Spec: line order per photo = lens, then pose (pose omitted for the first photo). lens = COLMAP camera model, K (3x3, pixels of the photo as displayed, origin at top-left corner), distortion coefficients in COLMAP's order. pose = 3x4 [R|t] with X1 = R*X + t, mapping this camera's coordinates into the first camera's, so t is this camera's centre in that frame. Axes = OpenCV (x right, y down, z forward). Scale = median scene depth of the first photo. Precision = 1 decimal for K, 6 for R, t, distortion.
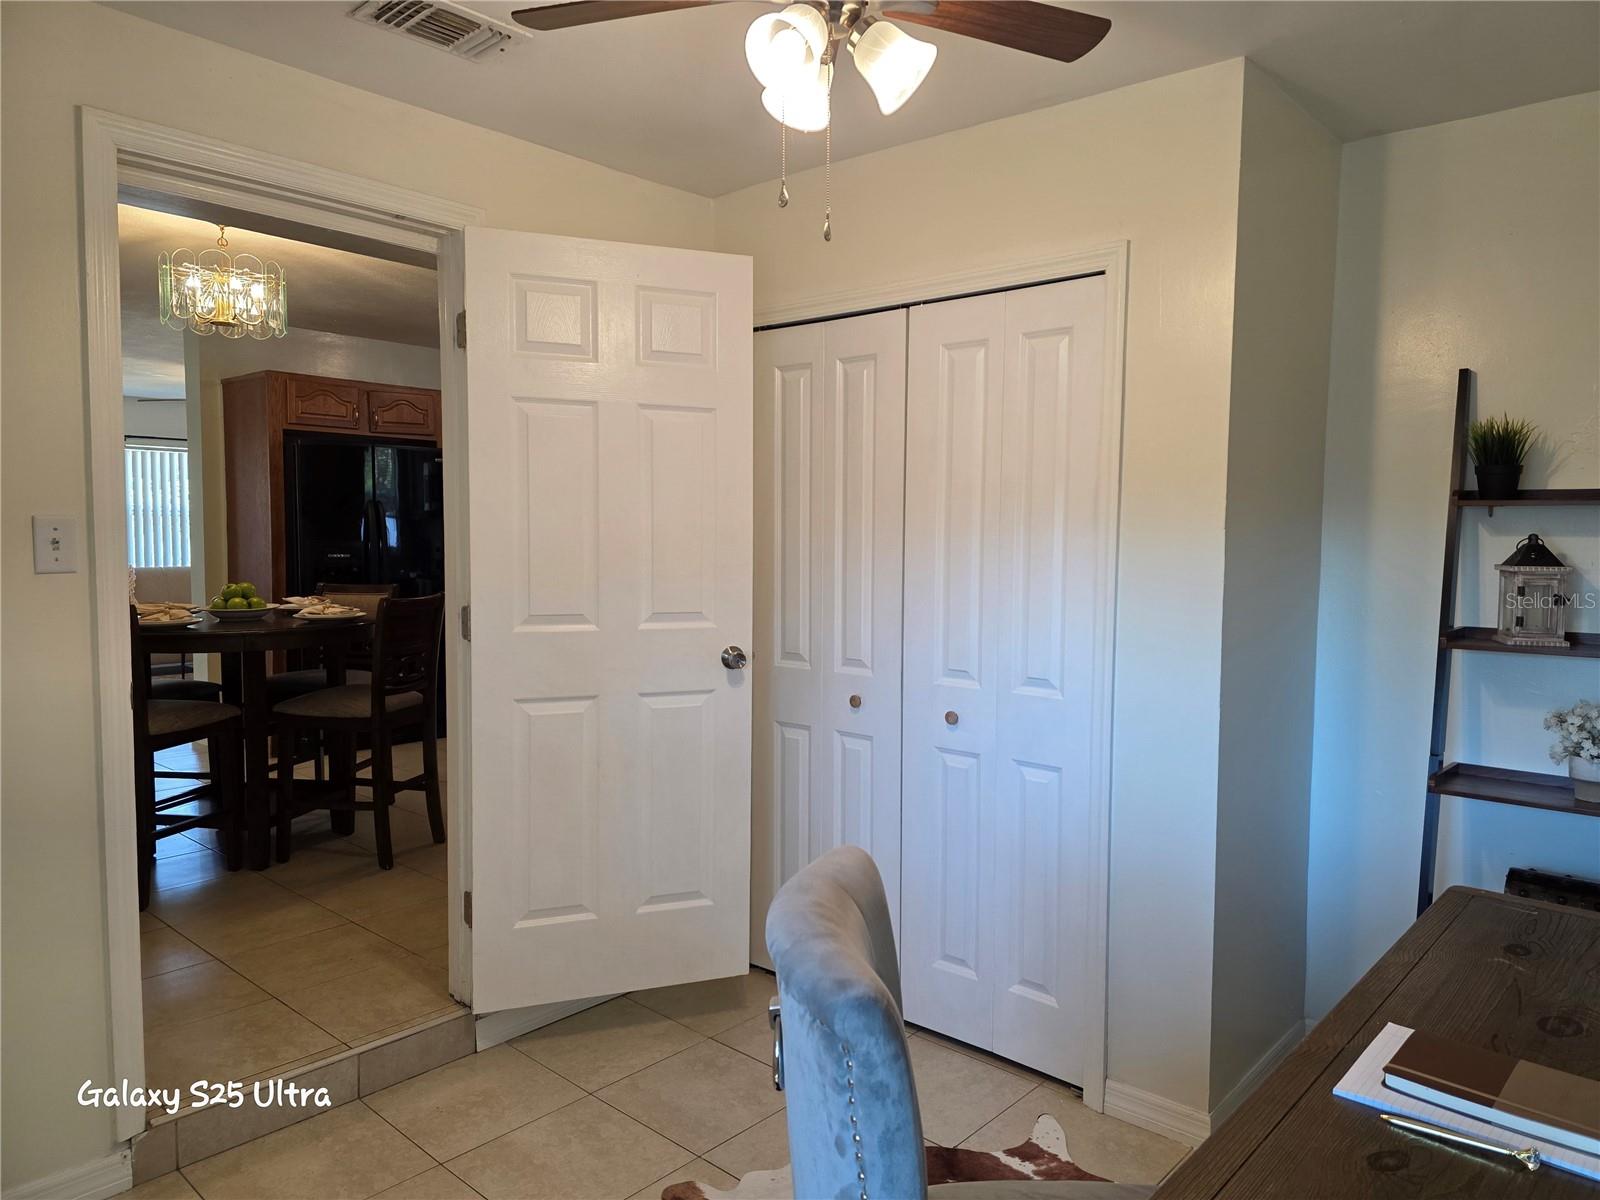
lens RADIAL K [[1065.2, 0, 796.2], [0, 1065.2, 603.9], [0, 0, 1]] dist [0.083987, -0.082947]
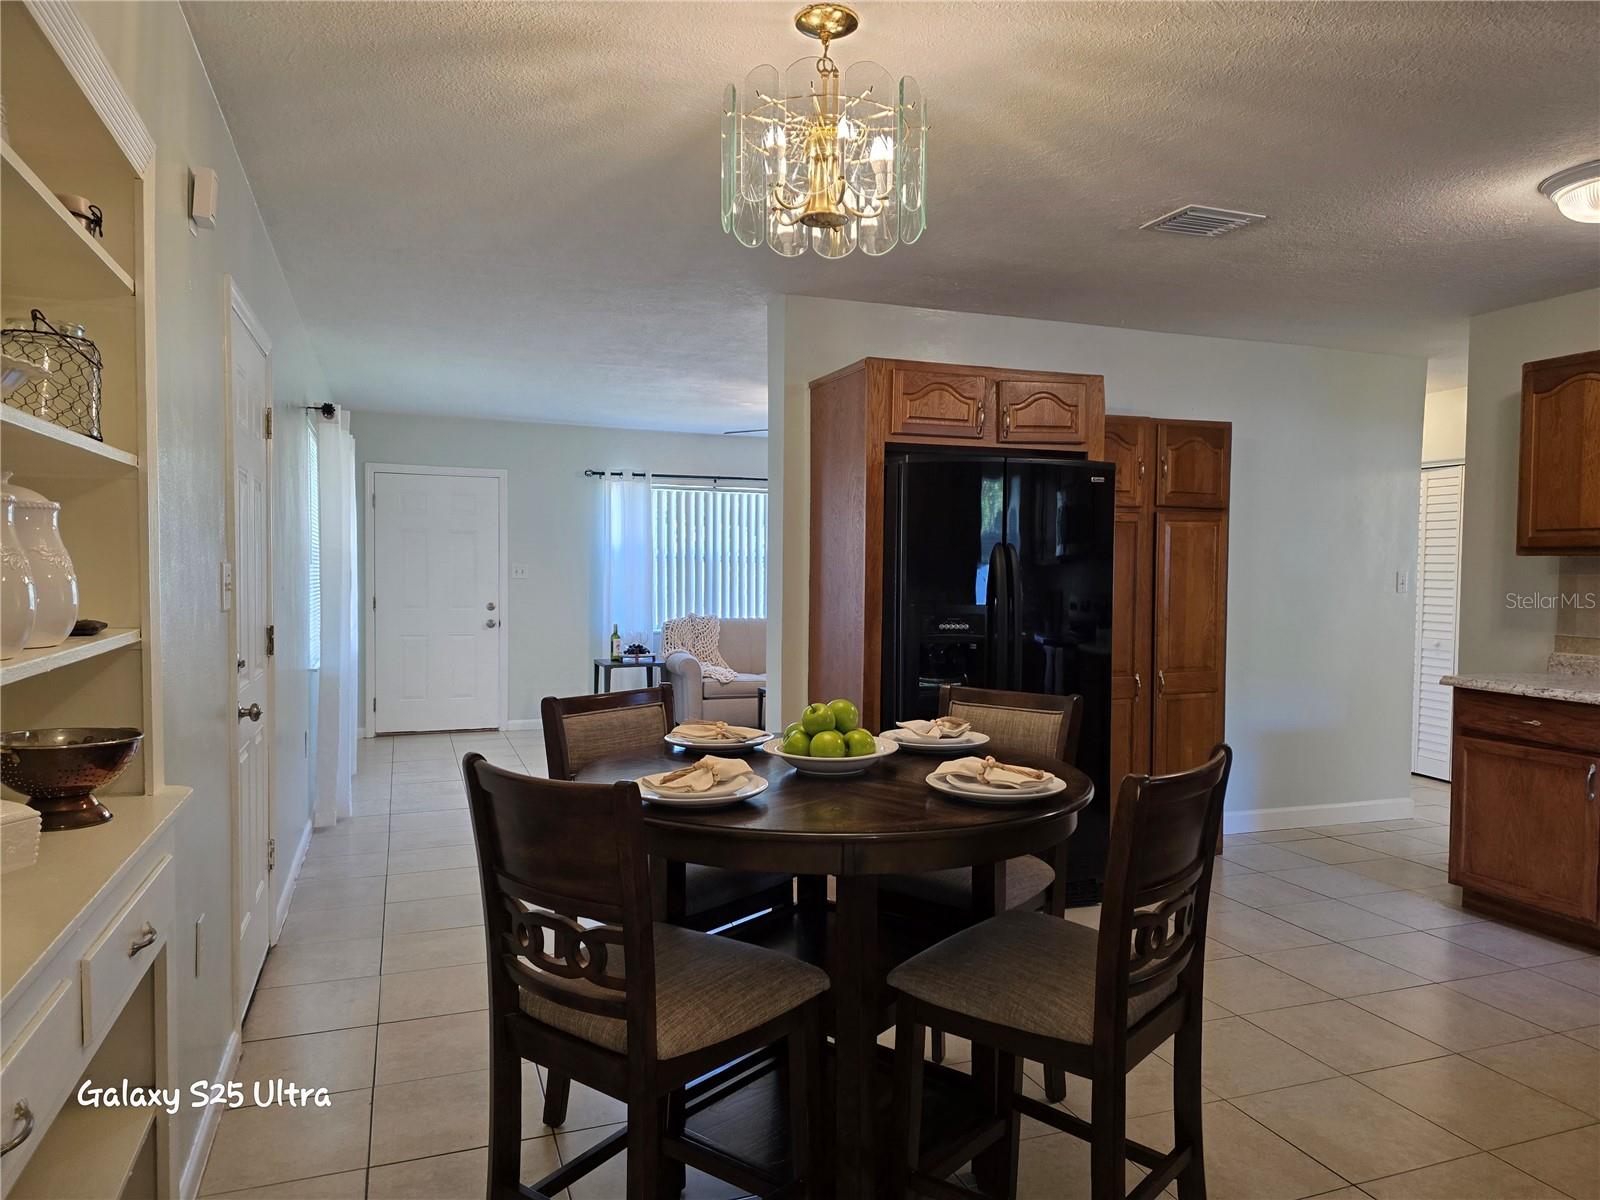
lens RADIAL K [[1065.2, 0, 802.3], [0, 1065.2, 604.7], [0, 0, 1]] dist [0.083987, -0.082947]
pose [[0.884957, 0.012958, -0.465493, -0.201063], [-0.029516, 0.999164, -0.028299, -0.036886], [0.464737, 0.038783, 0.884599, 0.374275]]
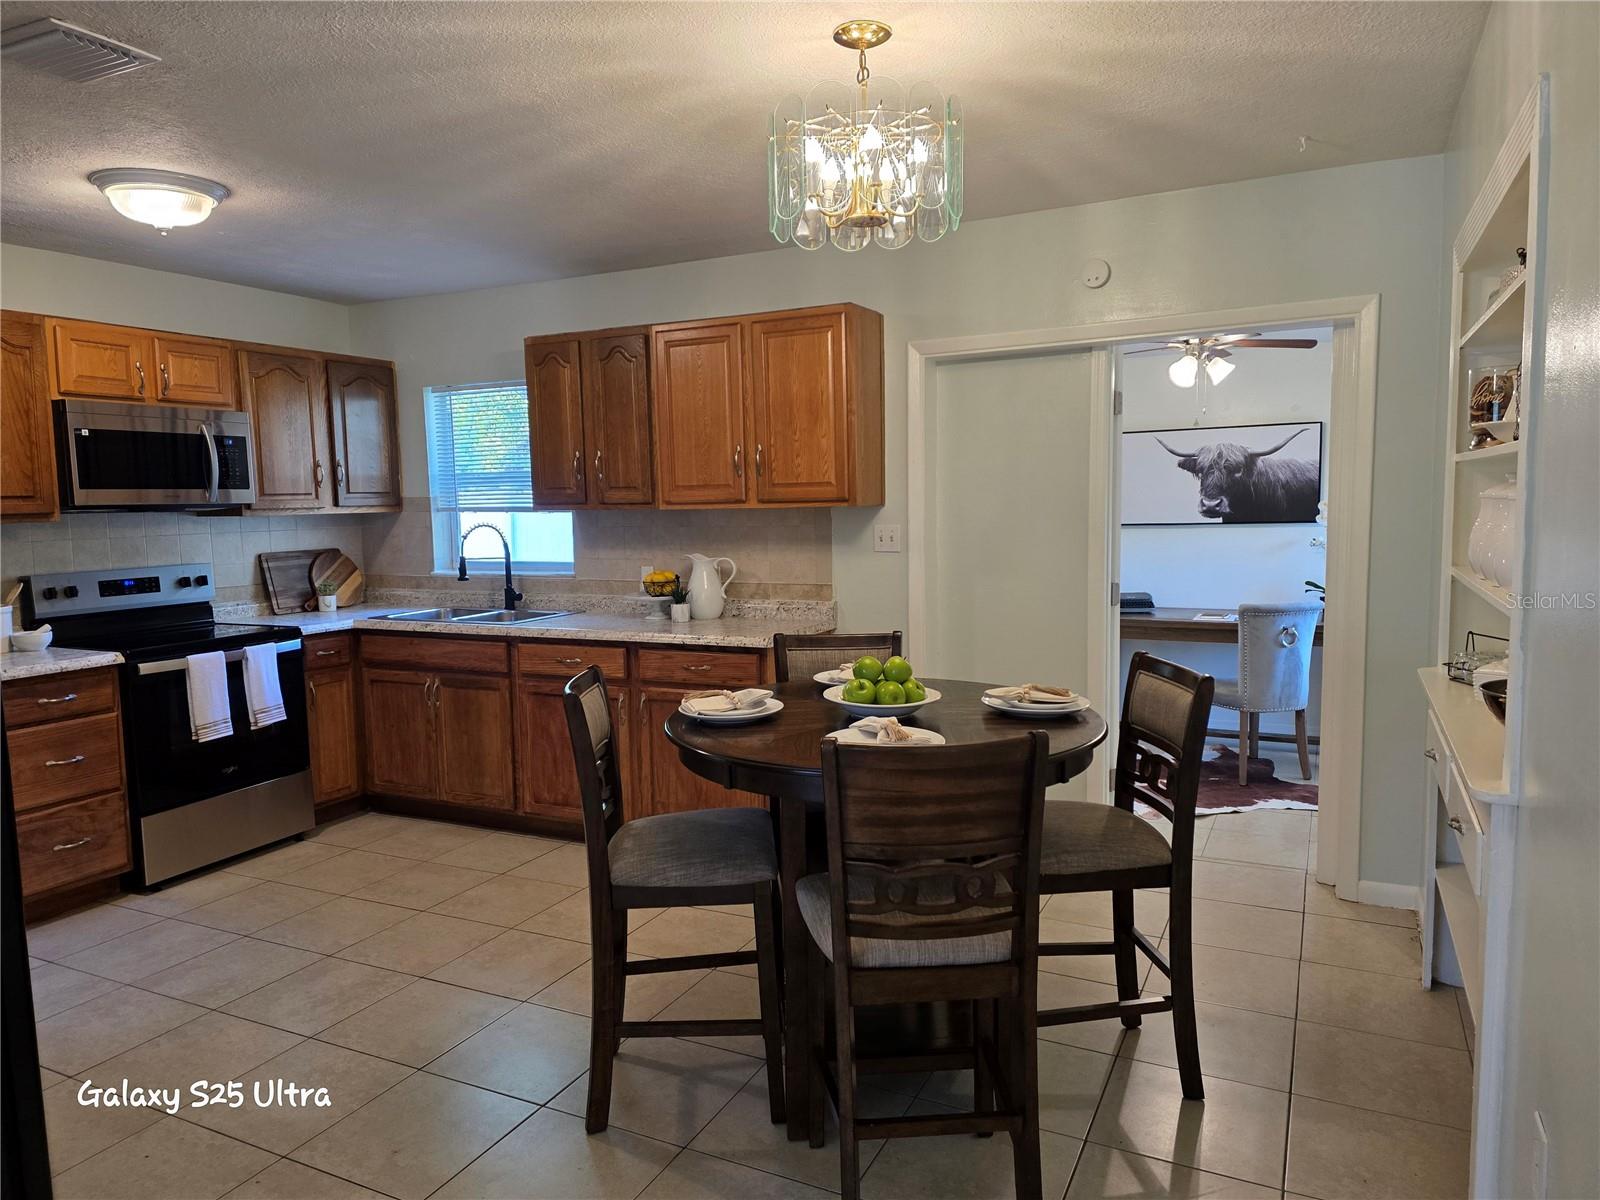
lens RADIAL K [[1065.2, 0, 799.0], [0, 1065.2, 598.8], [0, 0, 1]] dist [0.083987, -0.082947]
pose [[-0.276030, -0.100142, 0.955918, -0.757493], [0.083250, 0.988329, 0.127577, -0.094054], [-0.957537, 0.114795, -0.264471, 0.845355]]
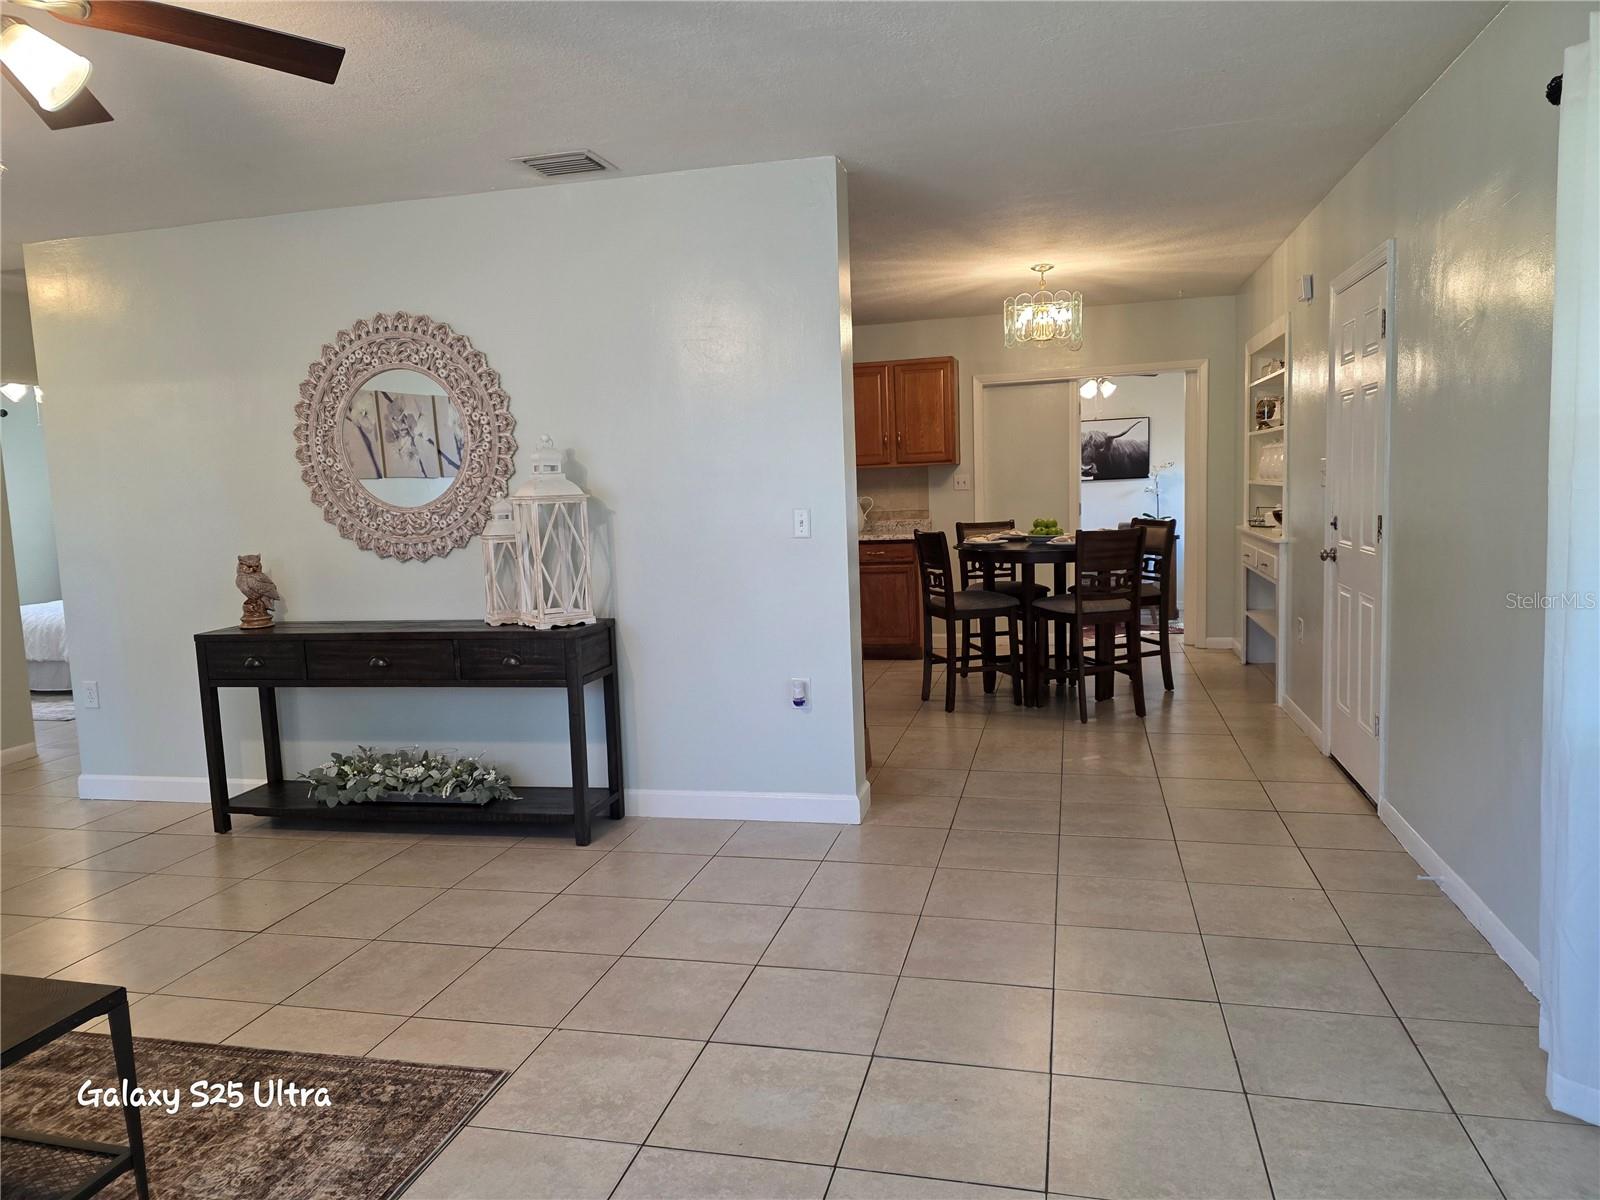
lens RADIAL K [[1065.2, 0, 821.3], [0, 1065.2, 591.4], [0, 0, 1]] dist [0.083987, -0.082947]
pose [[-0.486264, -0.086685, 0.869502, -1.150614], [0.091210, 0.984596, 0.149168, -0.117309], [-0.869039, 0.151843, -0.470867, 1.379953]]
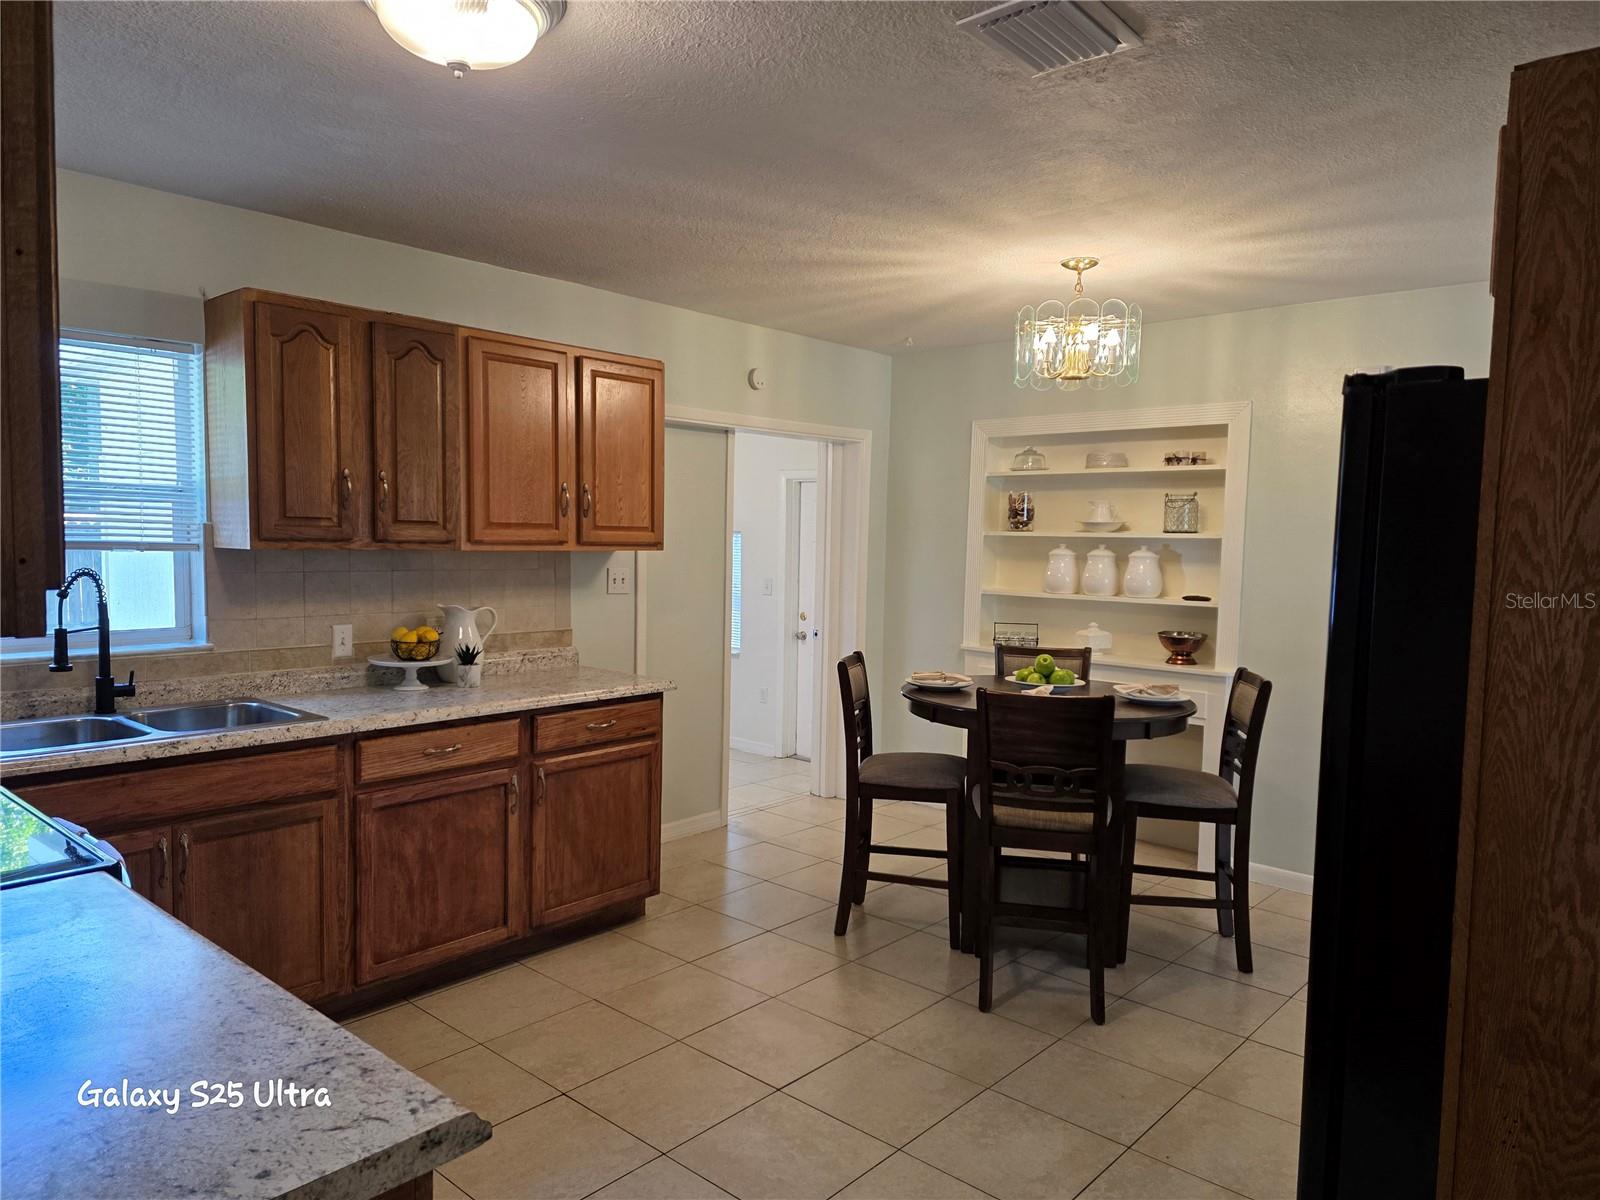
lens RADIAL K [[1065.2, 0, 806.2], [0, 1065.2, 616.4], [0, 0, 1]] dist [0.083987, -0.082947]
pose [[-0.999274, -0.033570, -0.017993, -0.205915], [-0.035855, 0.988479, 0.147052, -0.127917], [0.012849, 0.147591, -0.988965, 1.339016]]
